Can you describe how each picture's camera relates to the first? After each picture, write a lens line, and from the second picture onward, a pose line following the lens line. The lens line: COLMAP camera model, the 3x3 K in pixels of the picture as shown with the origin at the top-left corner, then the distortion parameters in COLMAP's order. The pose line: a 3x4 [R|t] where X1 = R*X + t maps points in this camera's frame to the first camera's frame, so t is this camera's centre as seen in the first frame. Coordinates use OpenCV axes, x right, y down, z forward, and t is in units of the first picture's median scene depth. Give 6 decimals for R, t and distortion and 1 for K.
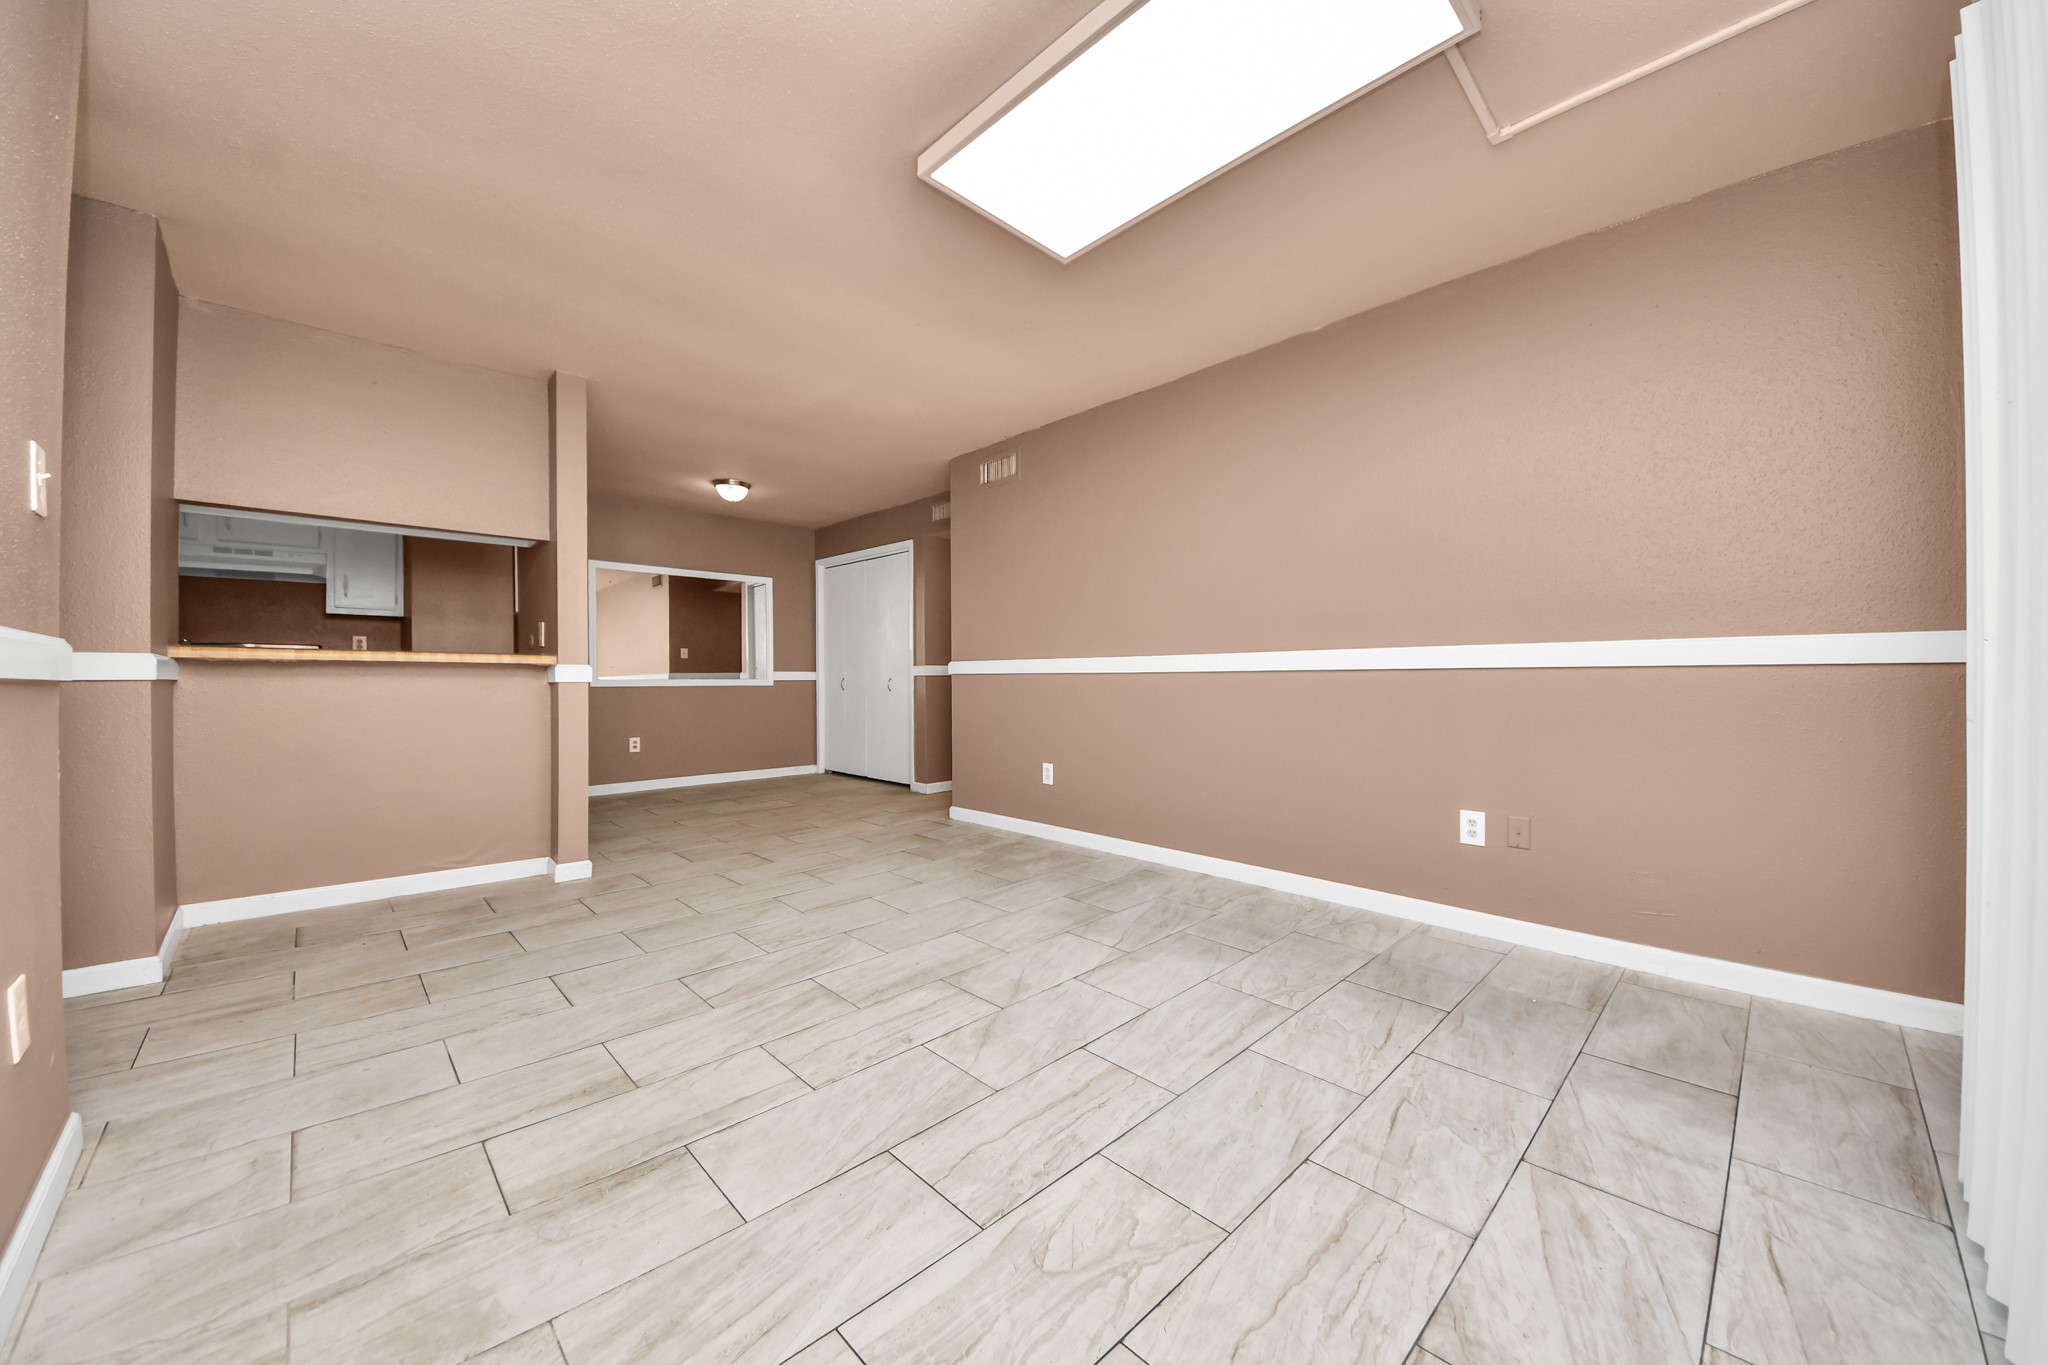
lens RADIAL K [[724.5, 0, 1022.5], [0, 724.5, 694.6], [0, 0, 1]] dist [0.036325, -0.023605]
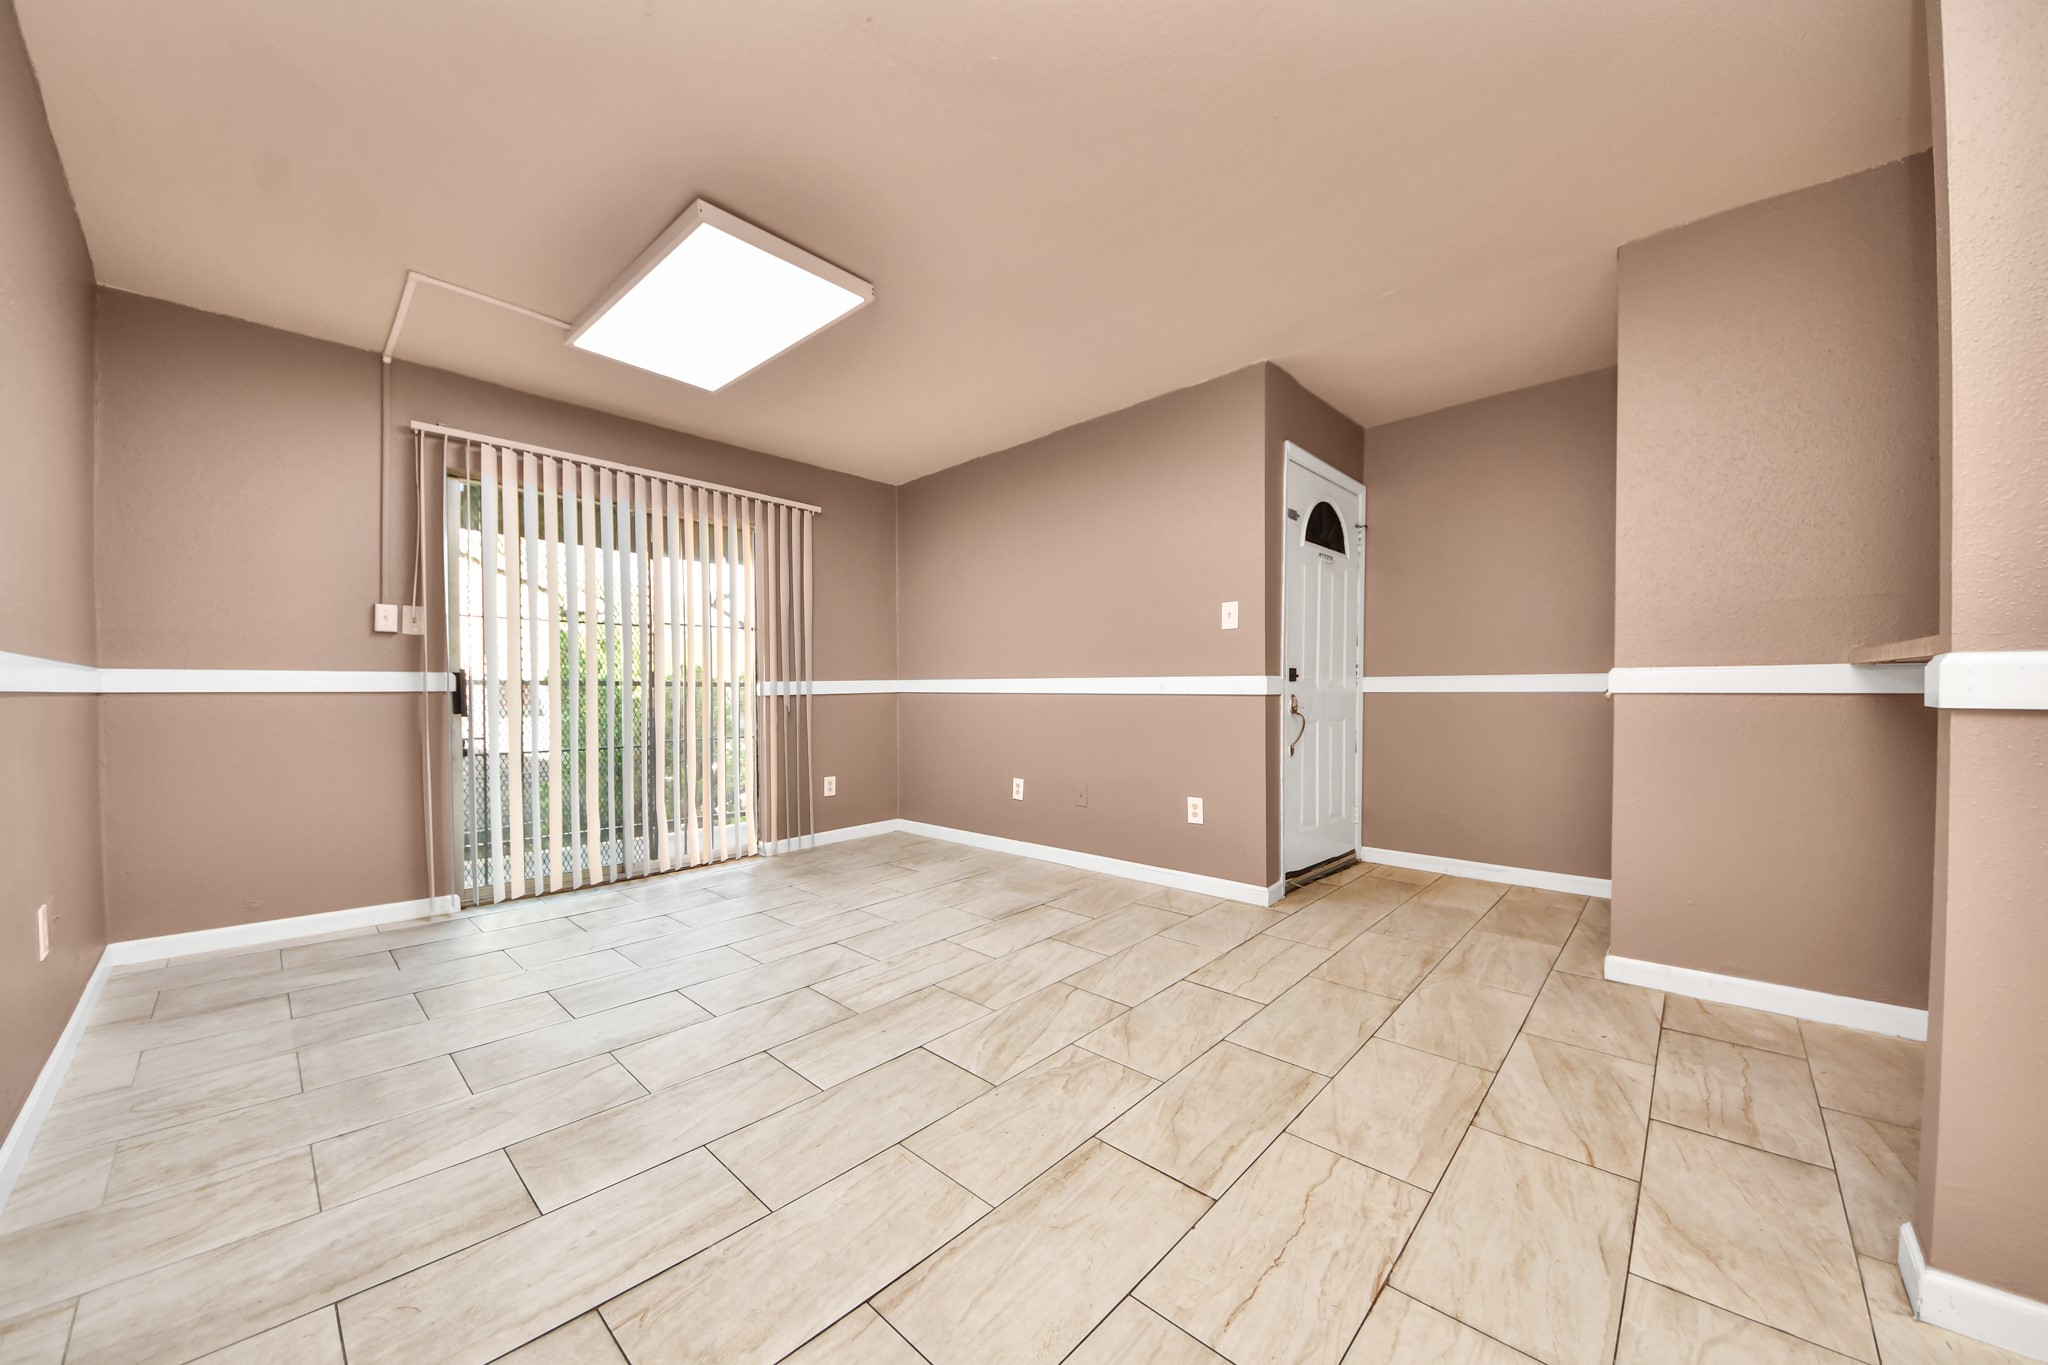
lens RADIAL K [[724.8, 0, 1025.8], [0, 724.8, 695.0], [0, 0, 1]] dist [0.050325, -0.030104]
pose [[-0.998678, 0.008812, -0.050651, -0.297125], [0.007288, 0.999517, 0.030211, -0.056979], [0.050893, 0.029802, -0.998259, 2.032319]]
